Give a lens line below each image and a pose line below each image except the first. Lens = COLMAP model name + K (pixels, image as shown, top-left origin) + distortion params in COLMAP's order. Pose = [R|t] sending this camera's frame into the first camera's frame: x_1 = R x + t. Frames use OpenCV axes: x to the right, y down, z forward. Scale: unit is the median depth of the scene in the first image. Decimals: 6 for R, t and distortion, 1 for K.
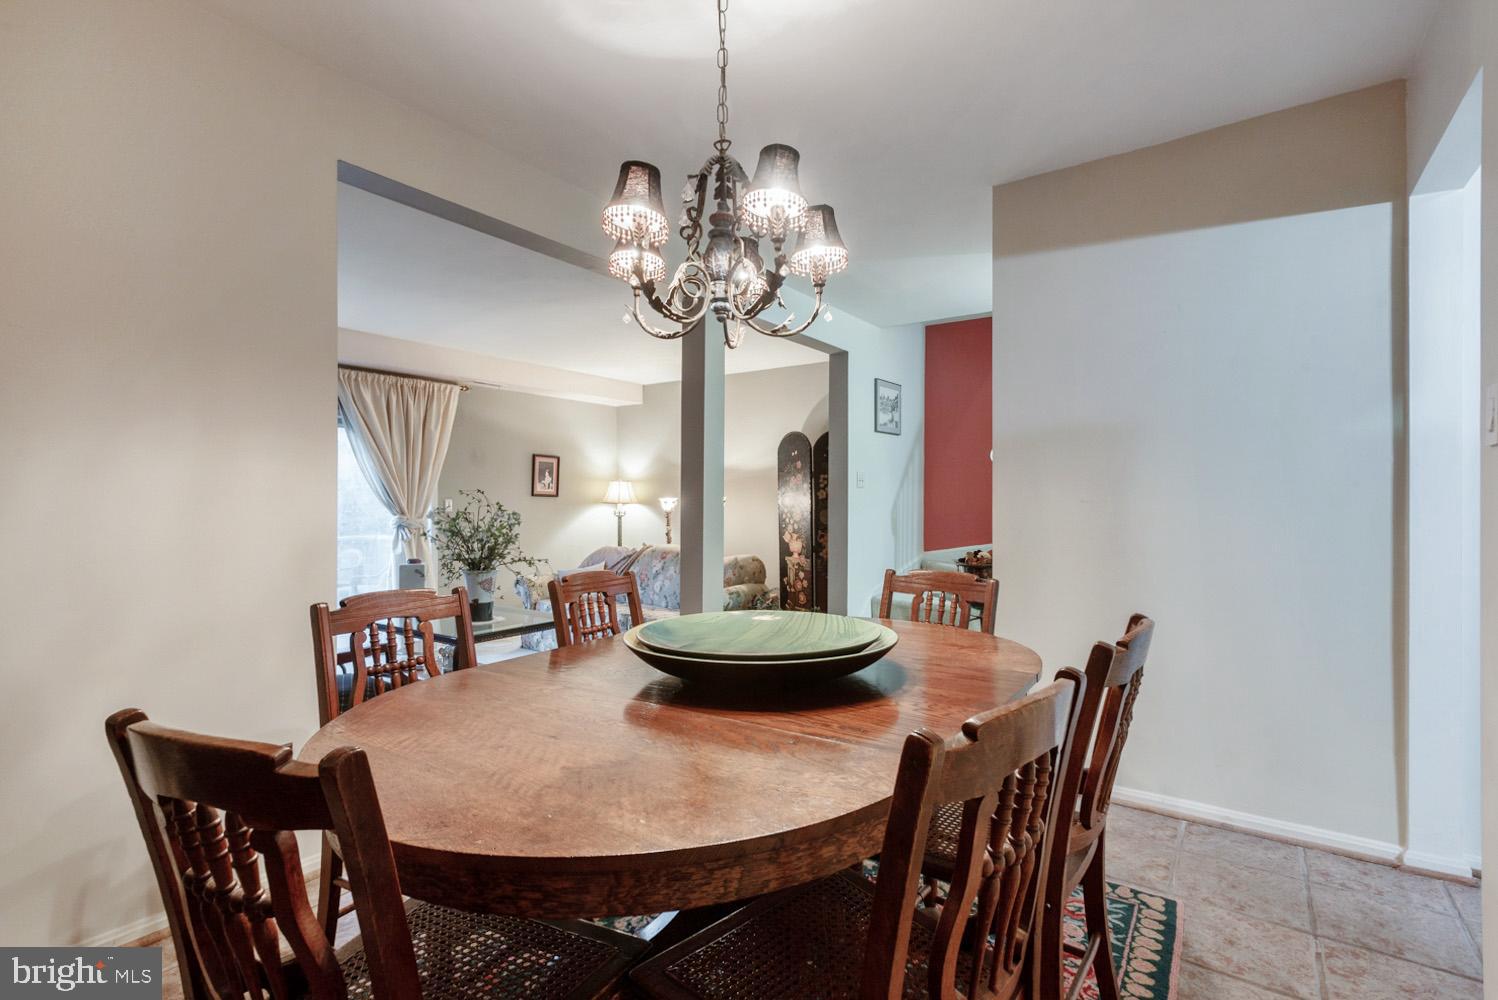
lens RADIAL K [[704.2, 0, 745.7], [0, 704.2, 499.0], [0, 0, 1]] dist [0.013738, -0.000673]
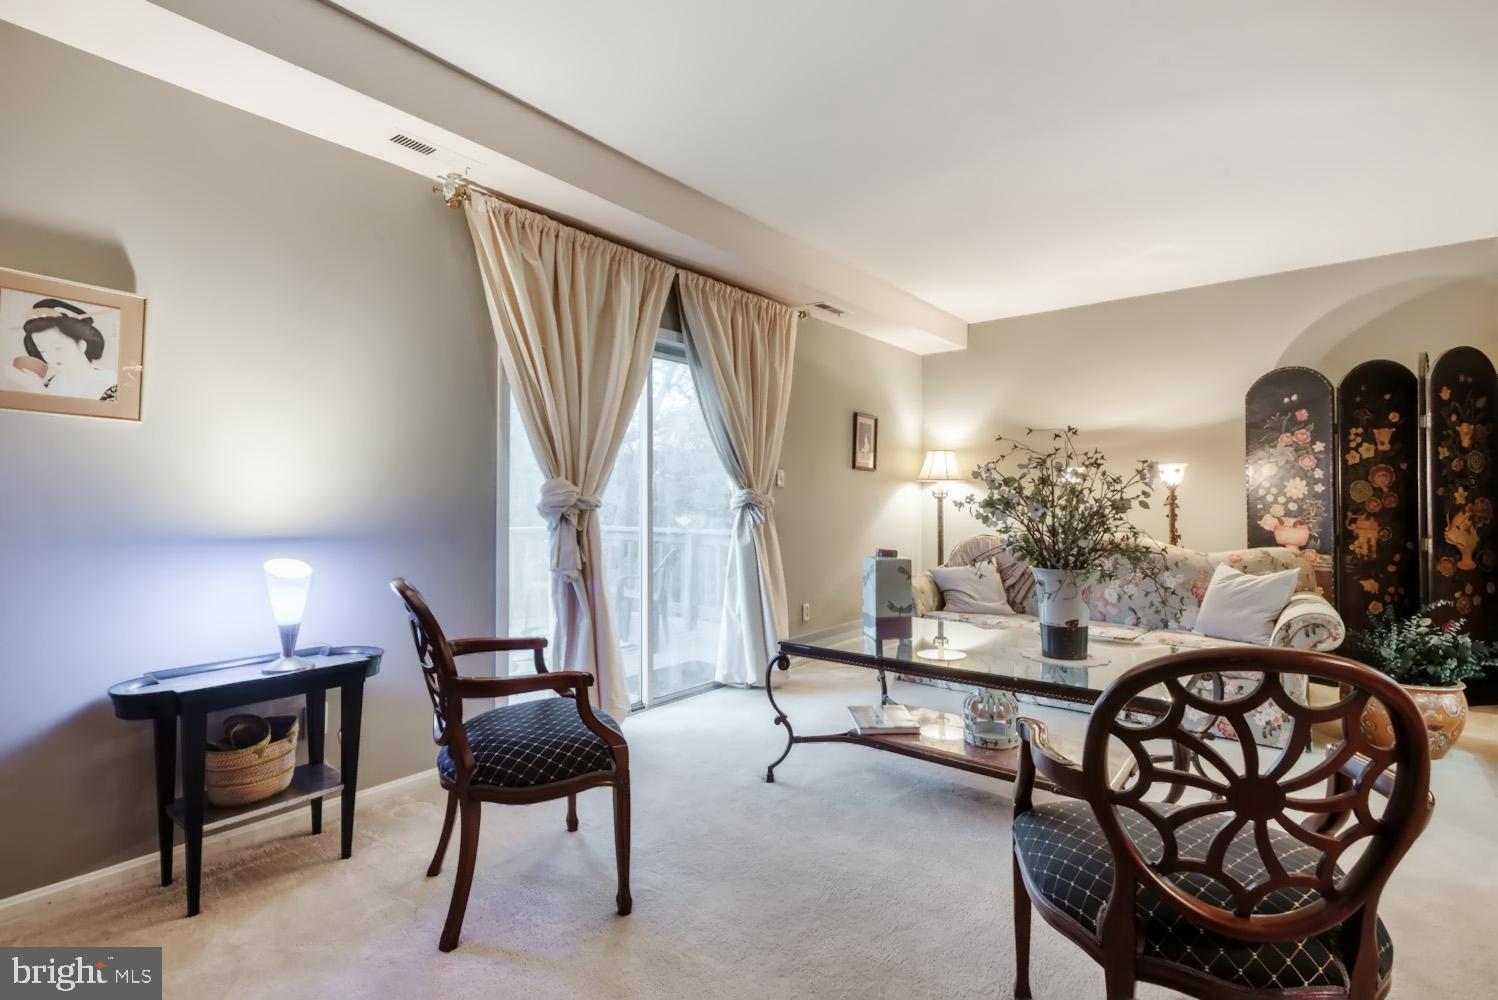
lens RADIAL K [[704.2, 0, 745.7], [0, 704.2, 499.0], [0, 0, 1]] dist [0.013738, -0.000673]
pose [[0.997547, -0.000871, -0.069988, -0.408876], [0.000811, 0.999999, -0.000896, 0.031874], [0.069988, 0.000837, 0.997547, 0.281674]]
